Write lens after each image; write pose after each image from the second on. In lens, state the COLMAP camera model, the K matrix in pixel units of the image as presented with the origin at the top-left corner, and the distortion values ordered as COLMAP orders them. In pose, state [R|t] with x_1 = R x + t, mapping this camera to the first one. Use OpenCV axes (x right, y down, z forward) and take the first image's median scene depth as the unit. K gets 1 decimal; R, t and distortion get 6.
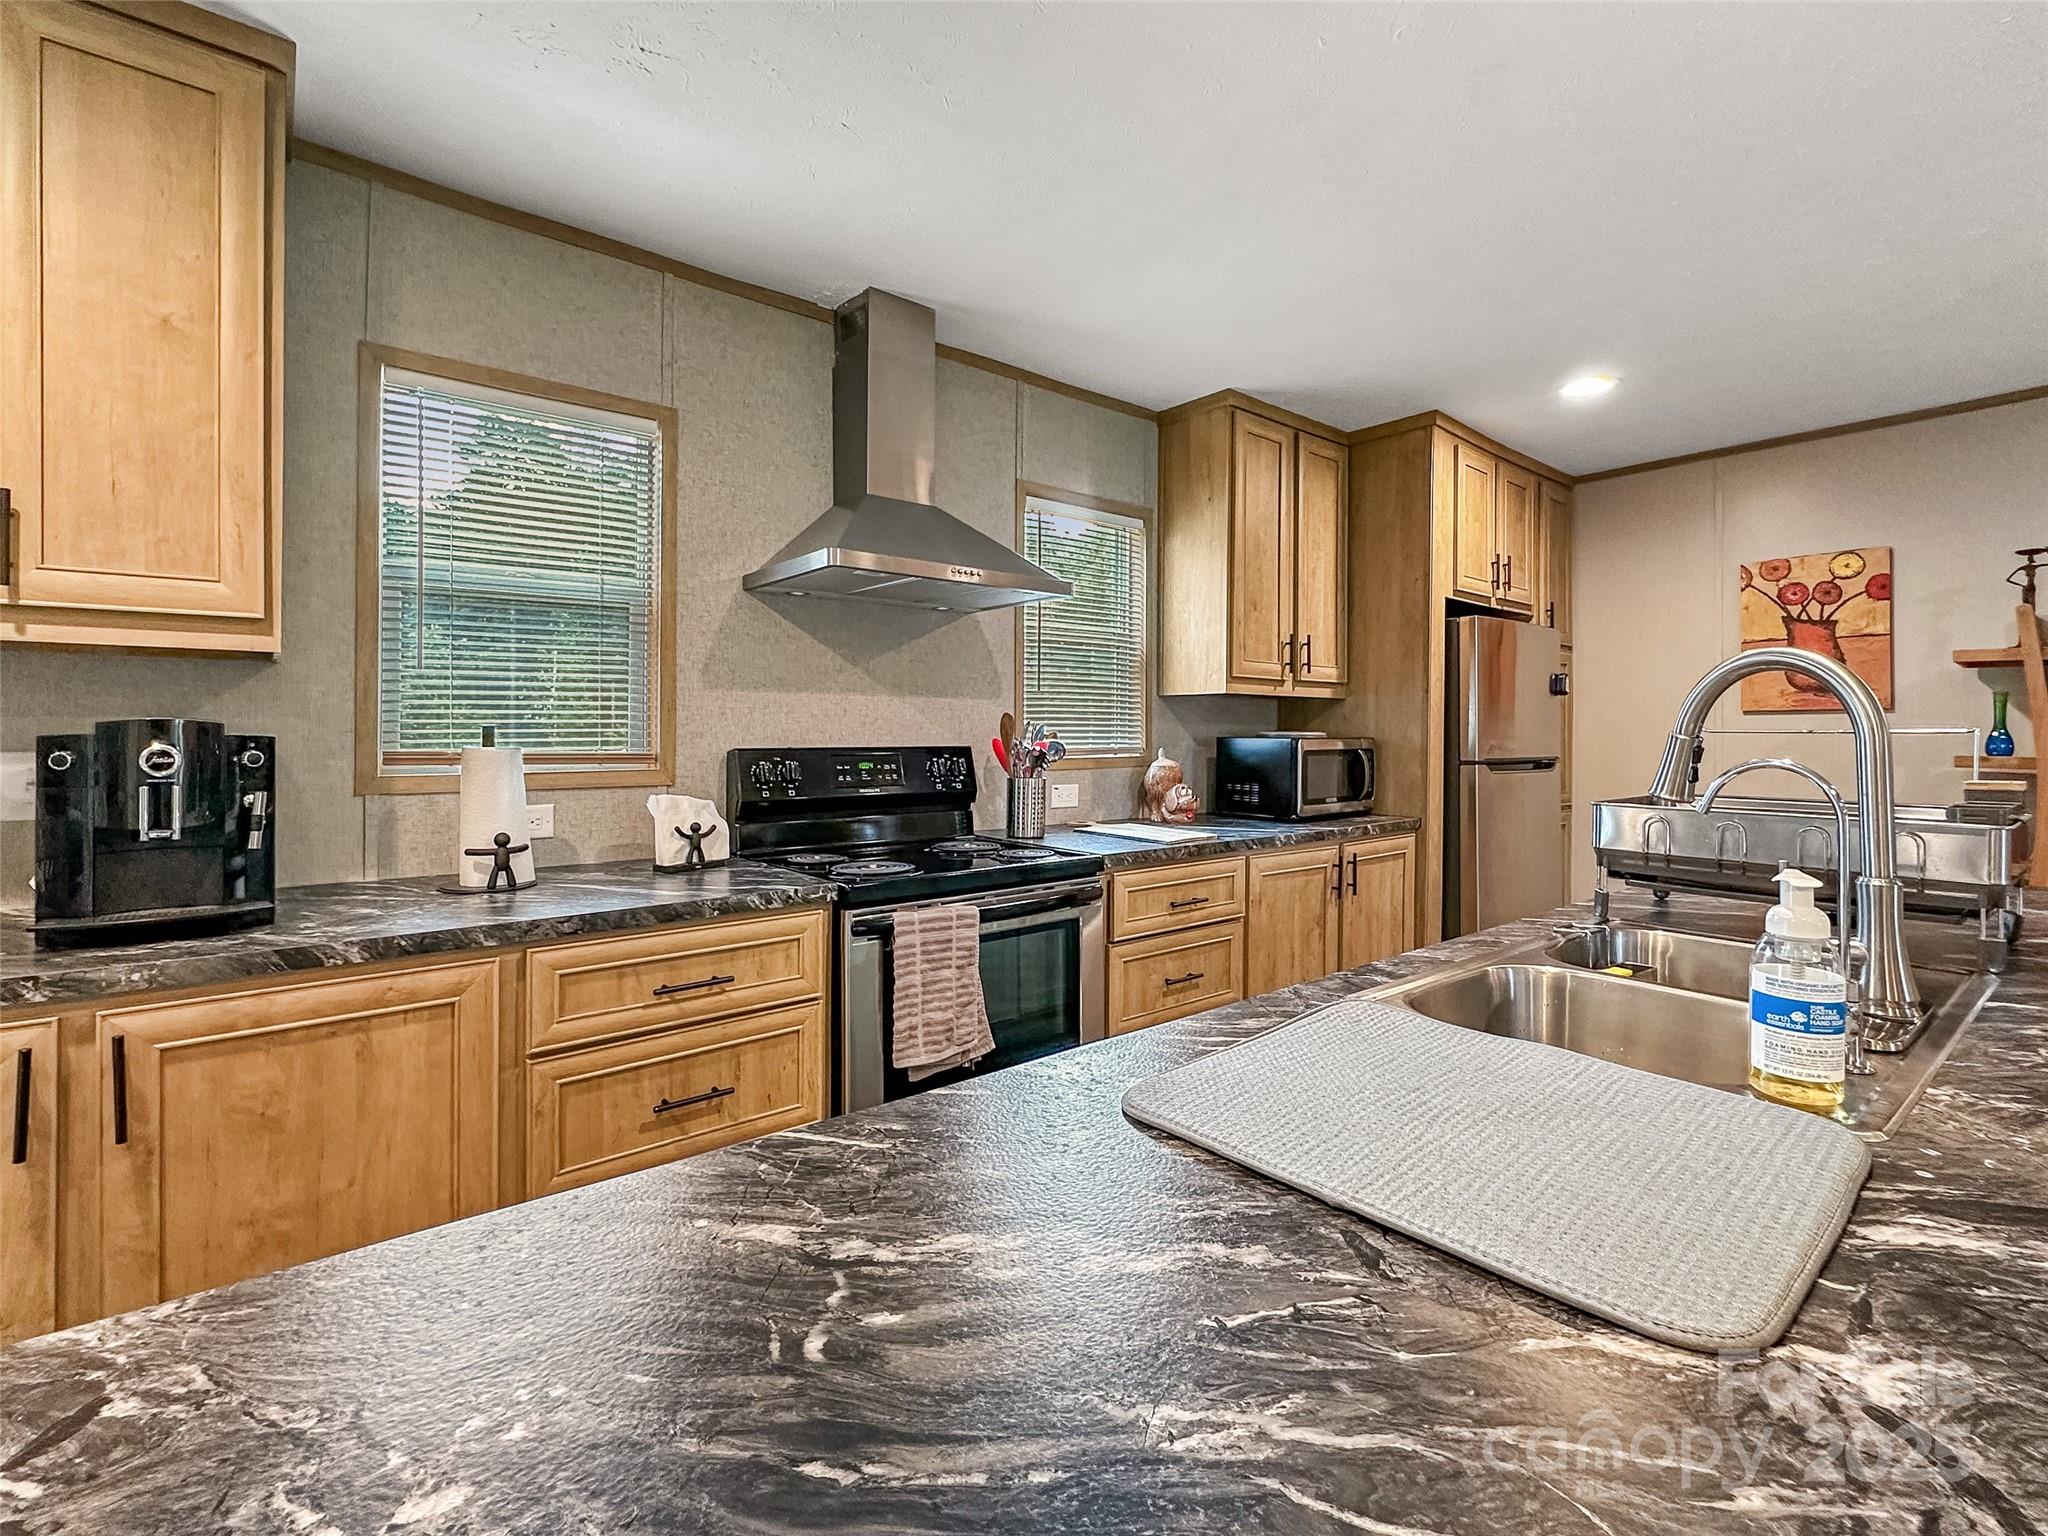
lens RADIAL K [[926.6, 0, 1021.0], [0, 926.6, 736.4], [0, 0, 1]] dist [-0.001579, -0.000085]
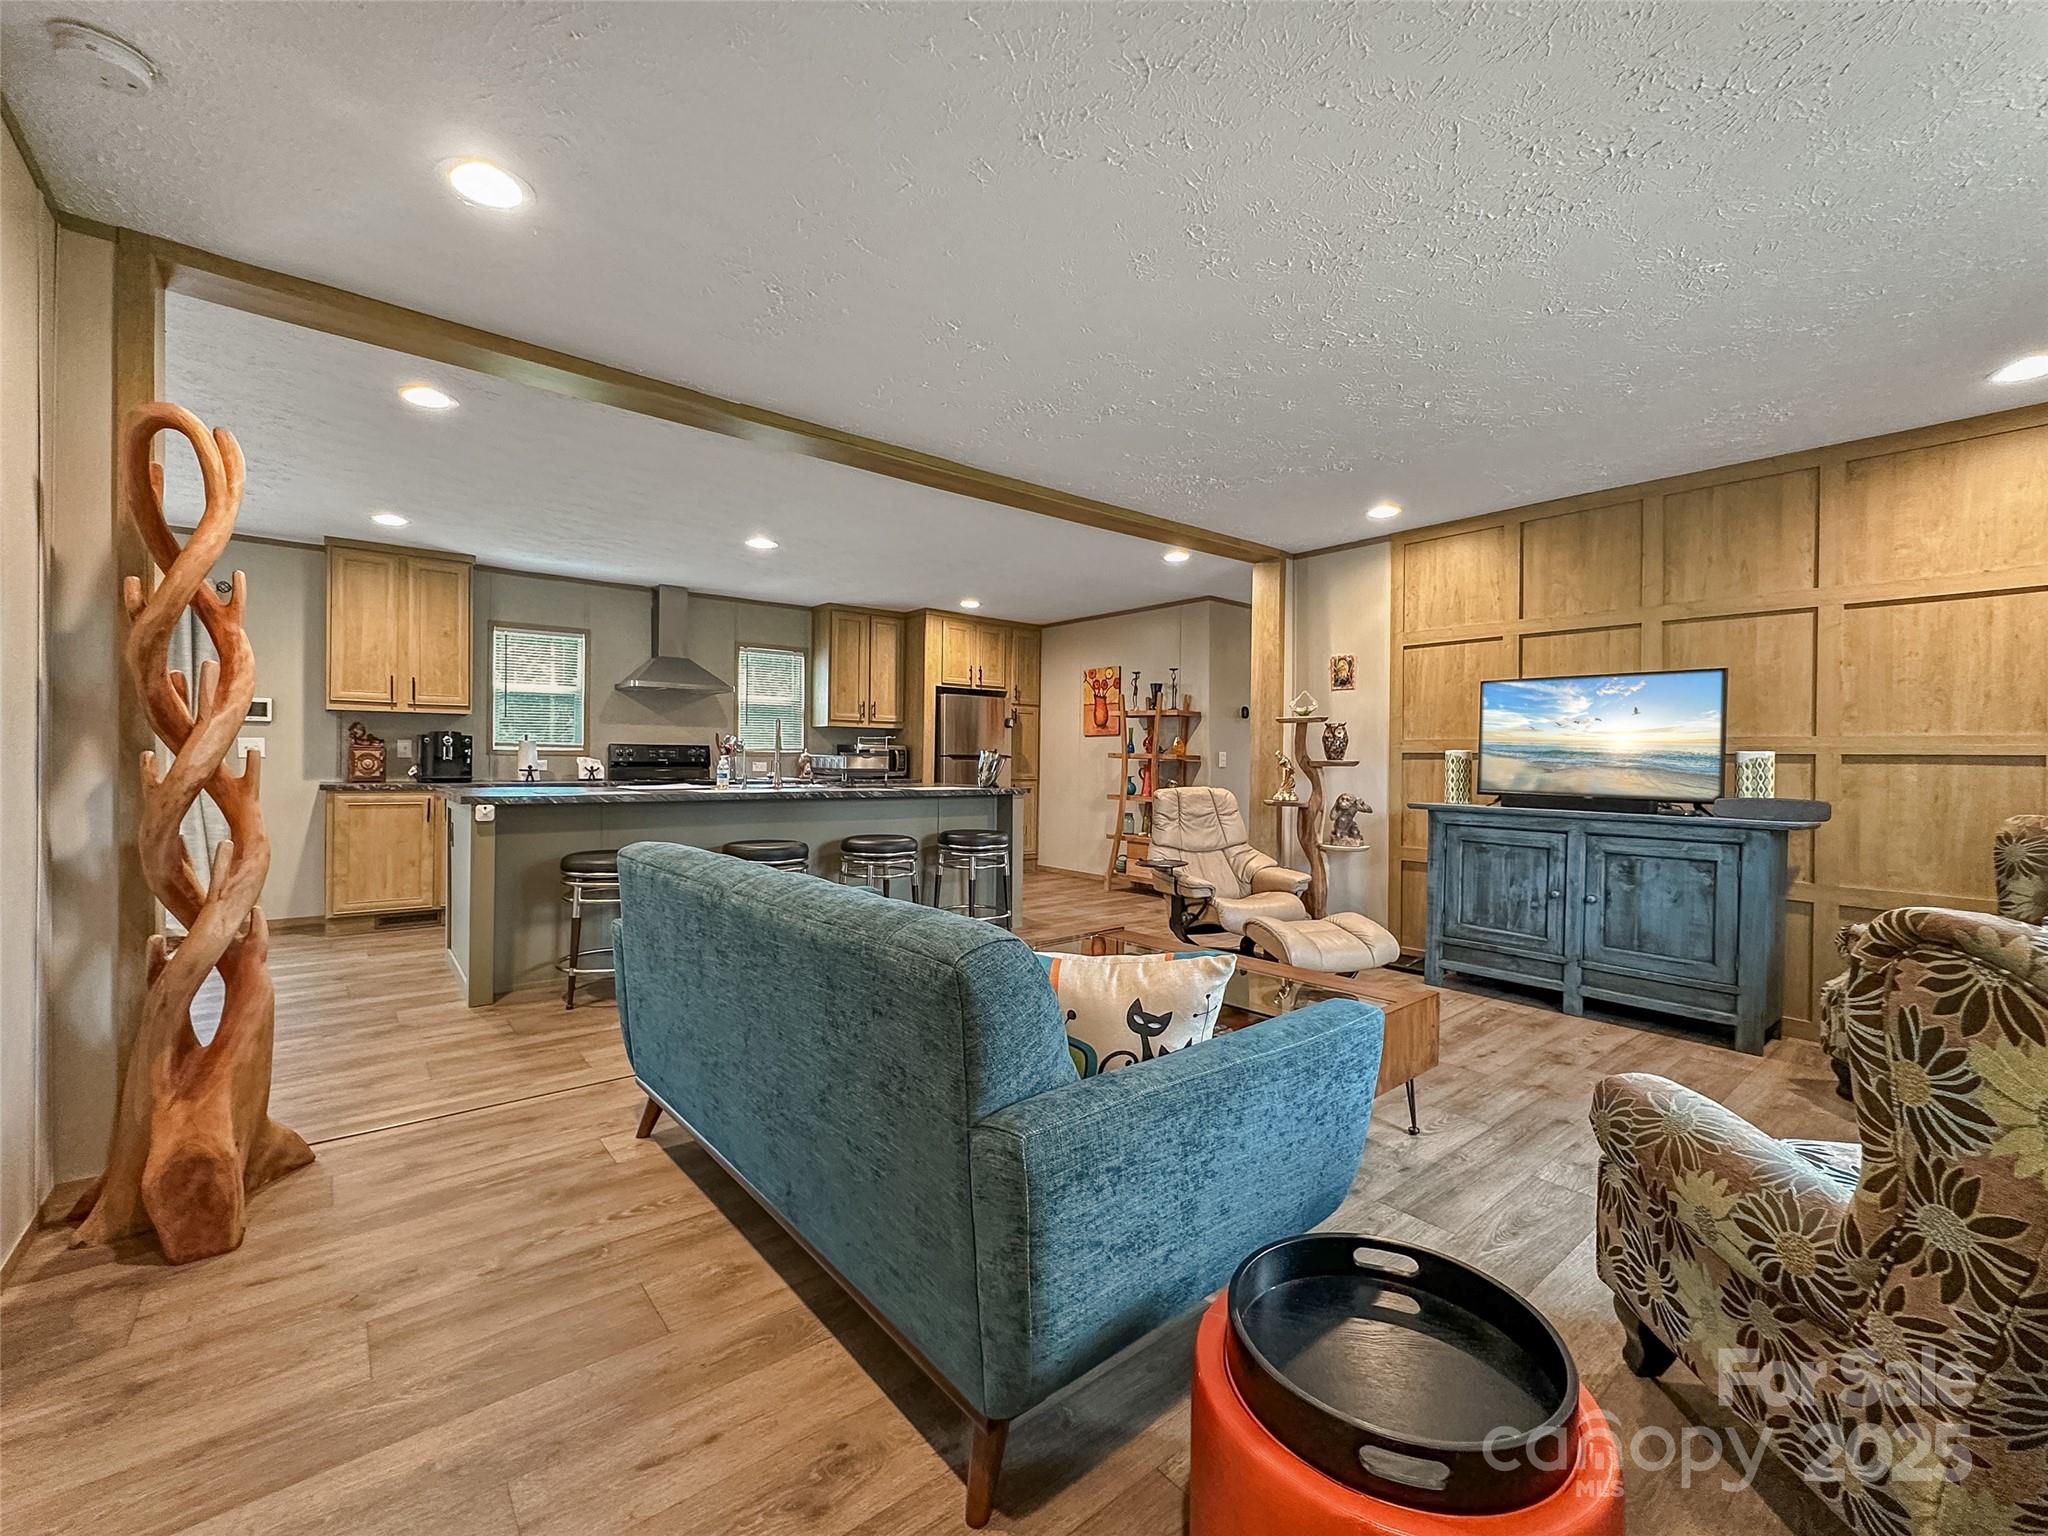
lens RADIAL K [[845.4, 0, 1024.0], [0, 845.4, 768.0], [0, 0, 1]] dist [-0.001841, -0.000119]
pose [[0.999934, 0.007029, 0.009083, 0.831594], [-0.007084, 0.999957, 0.006067, 0.054378], [-0.009040, -0.006130, 0.999940, -1.437864]]
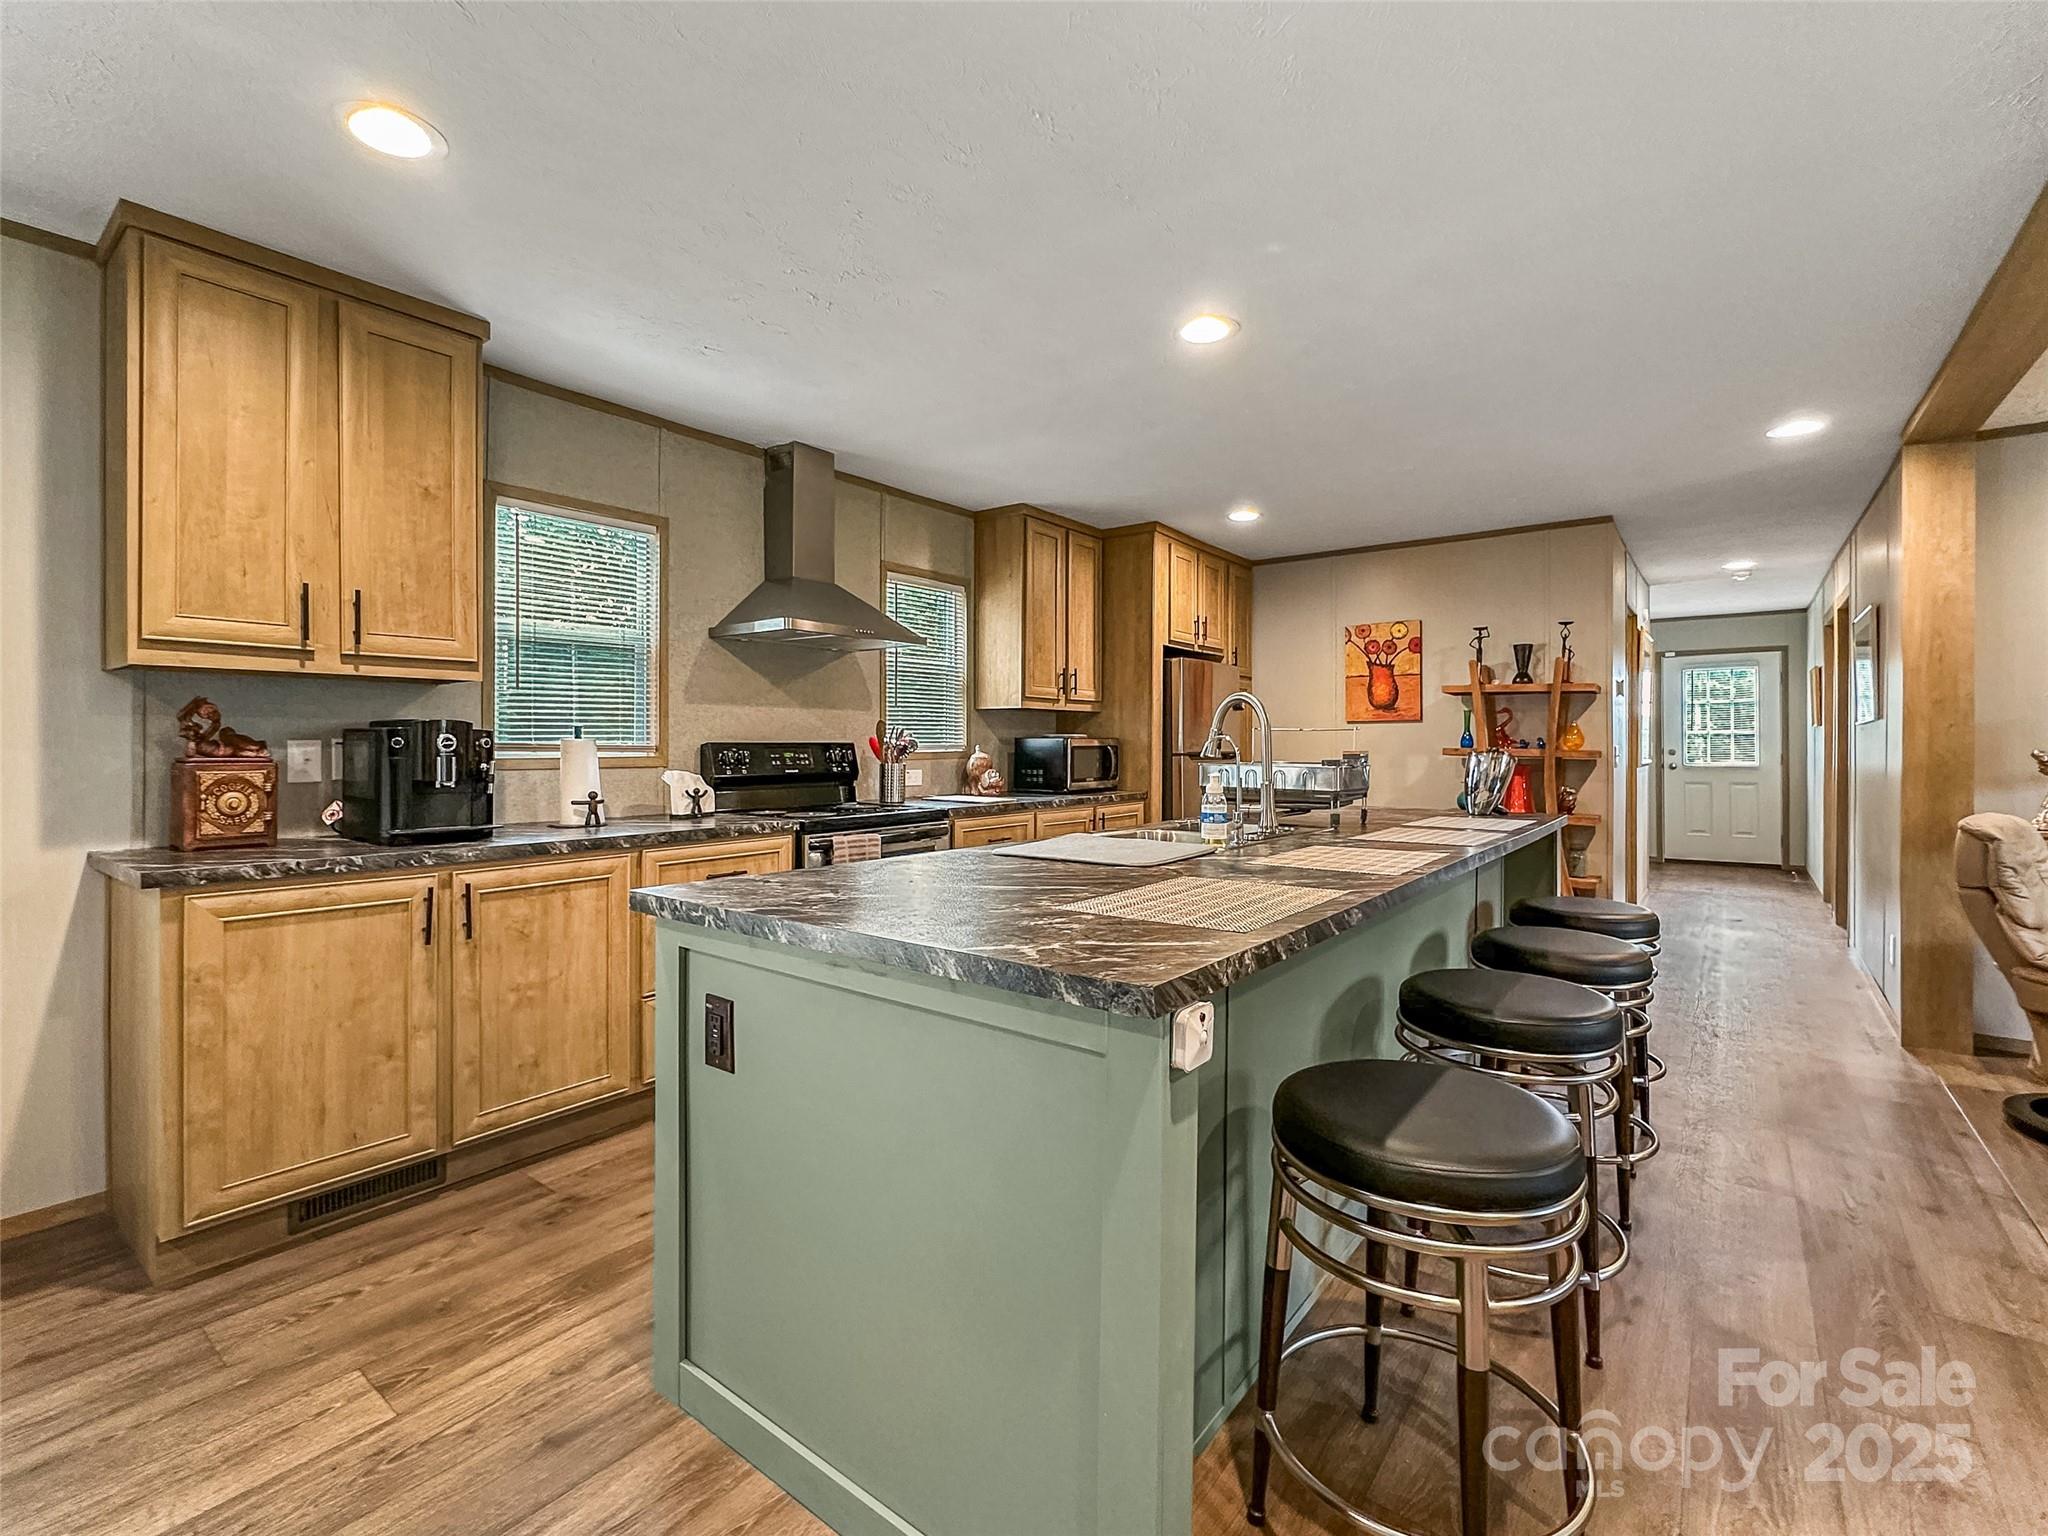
lens RADIAL K [[909.9, 0, 1027.0], [0, 909.9, 752.6], [0, 0, 1]] dist [0.000574, 0.000057]
pose [[0.973635, -0.003930, 0.228078, -0.118155], [0.002564, 0.999977, 0.006284, 0.018393], [-0.228097, -0.005534, 0.973623, -0.487369]]
